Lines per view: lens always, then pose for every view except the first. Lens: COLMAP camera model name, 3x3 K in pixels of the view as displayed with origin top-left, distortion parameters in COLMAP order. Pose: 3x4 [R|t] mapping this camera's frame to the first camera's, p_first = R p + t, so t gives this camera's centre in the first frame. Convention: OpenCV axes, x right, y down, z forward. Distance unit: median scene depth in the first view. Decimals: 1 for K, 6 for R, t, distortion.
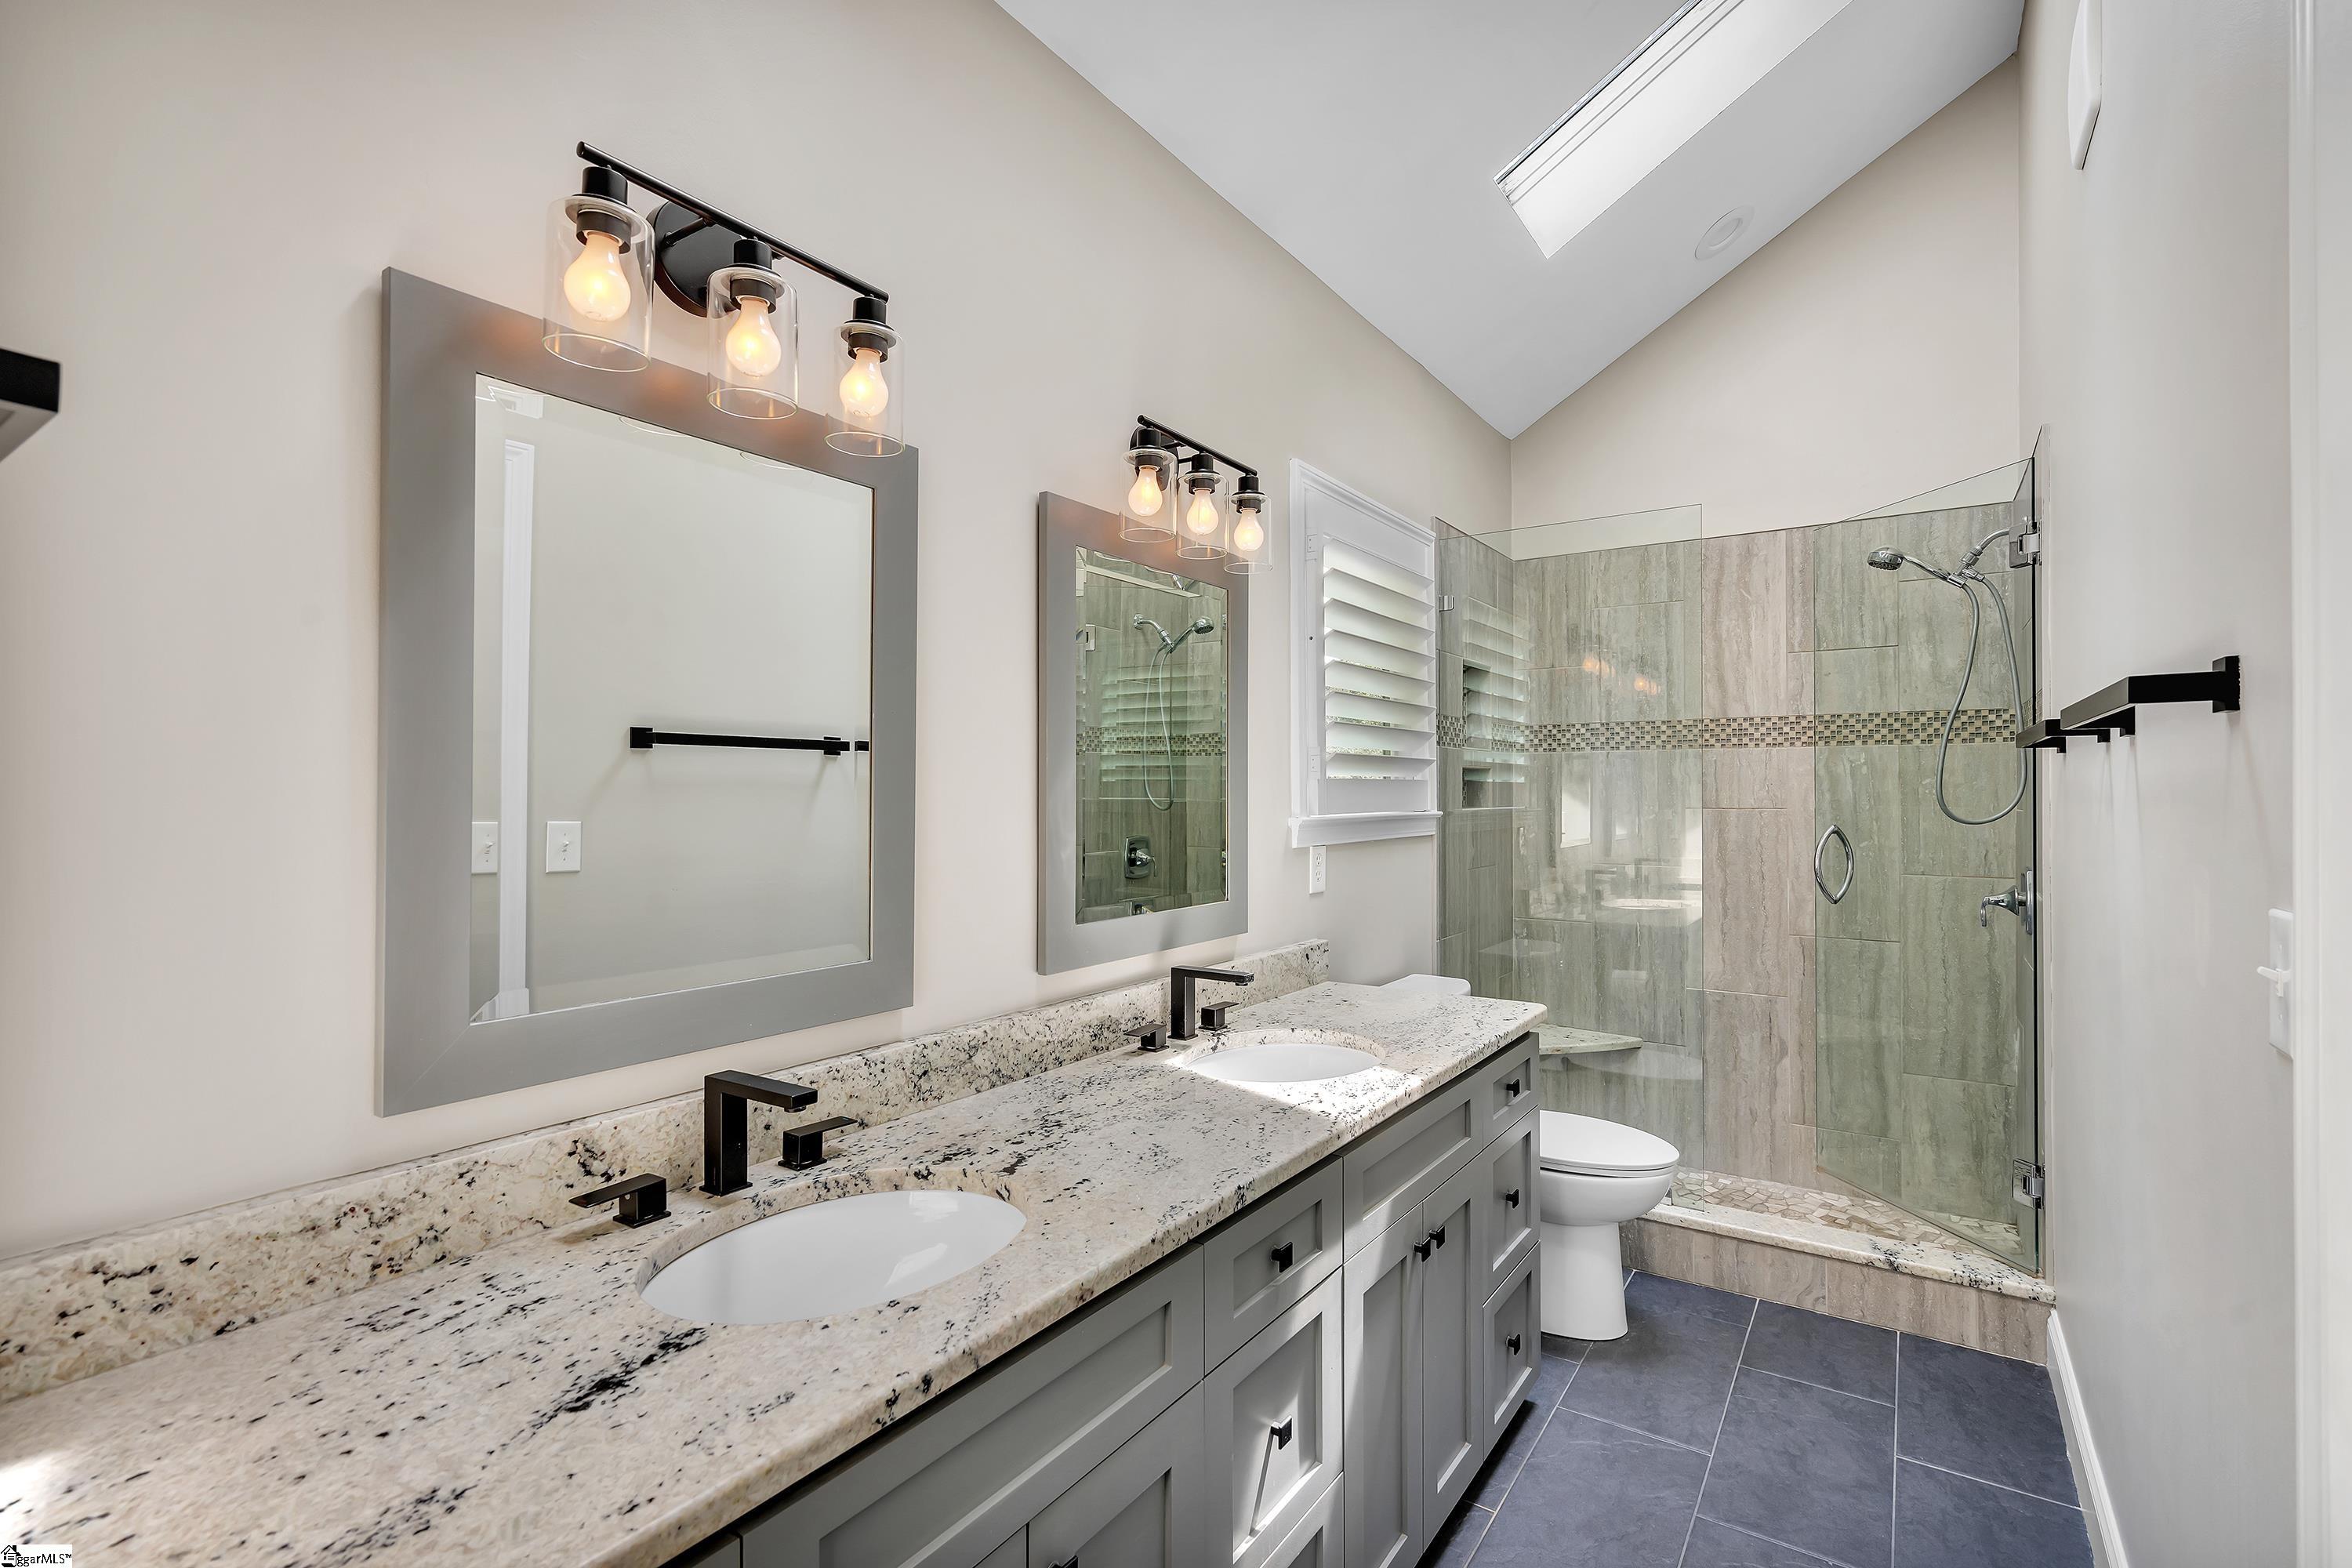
lens RADIAL K [[1062.1, 0, 1176.0], [0, 1062.1, 784.0], [0, 0, 1]] dist [-0.002702, 0.000770]
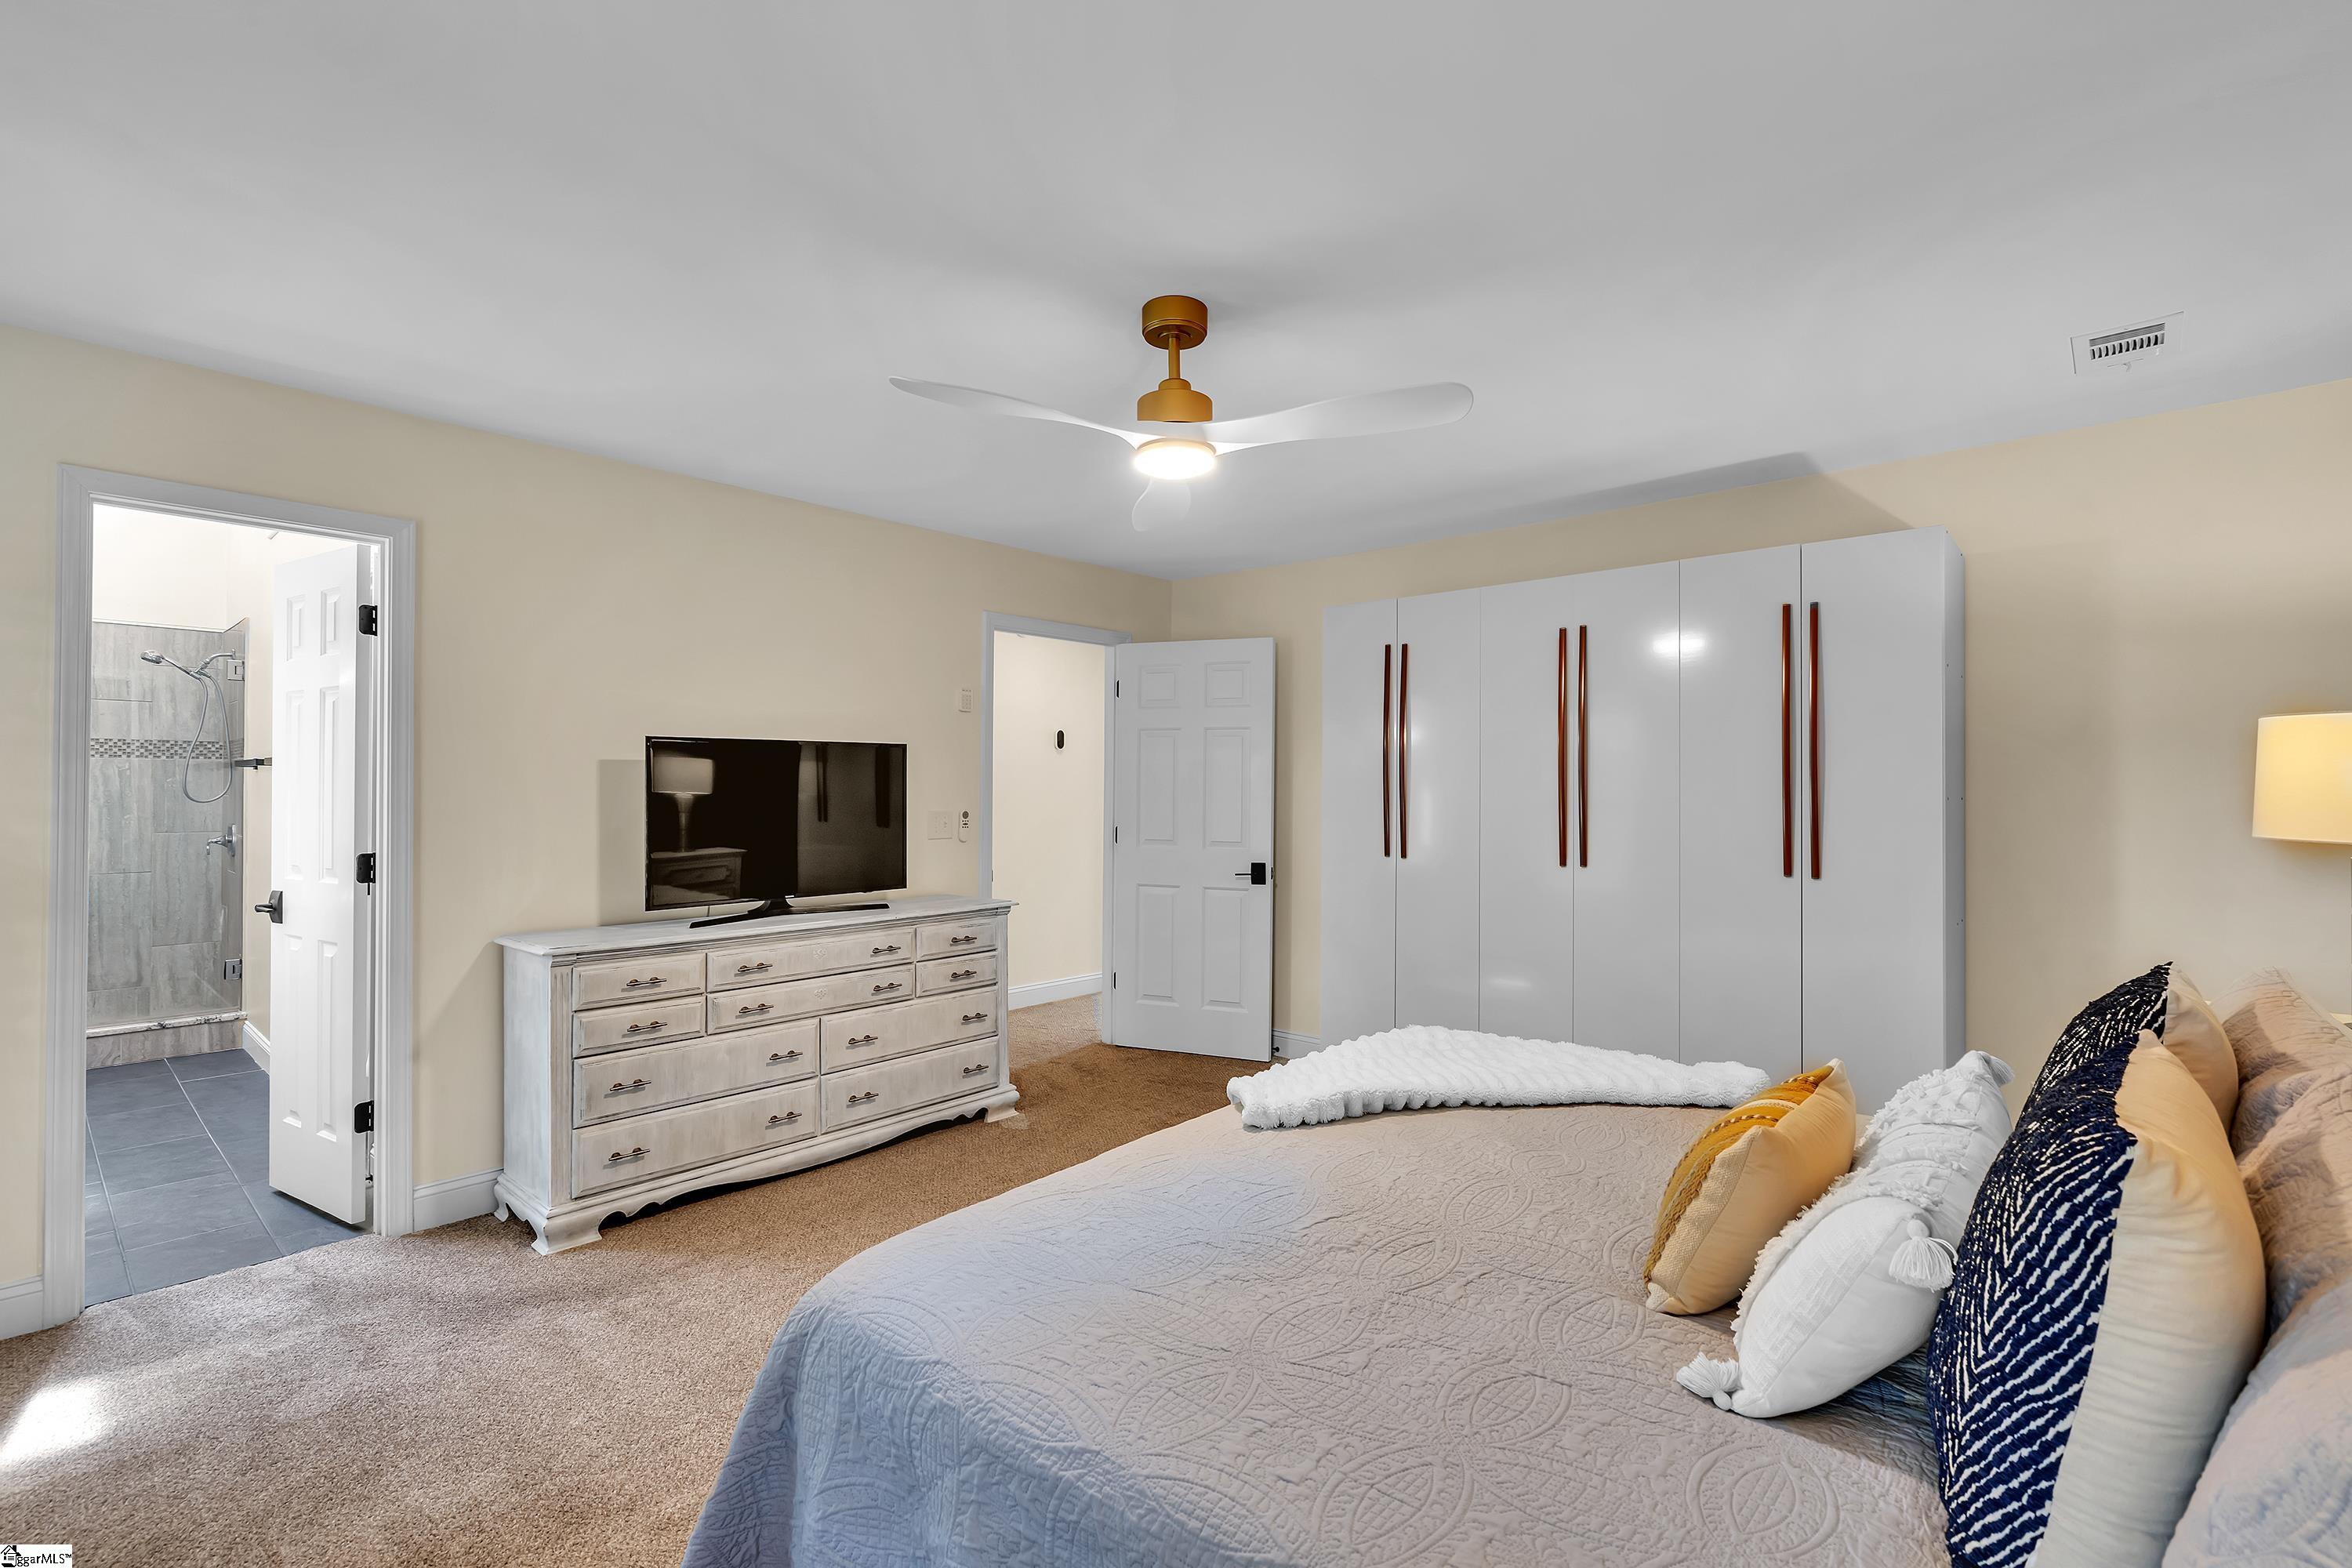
lens RADIAL K [[1062.1, 0, 1176.0], [0, 1062.1, 784.0], [0, 0, 1]] dist [-0.002702, 0.000770]
pose [[0.128098, 0.005333, 0.991747, -0.872132], [-0.011419, 0.999927, -0.003902, -0.008267], [-0.991696, -0.010825, 0.128150, -0.936523]]
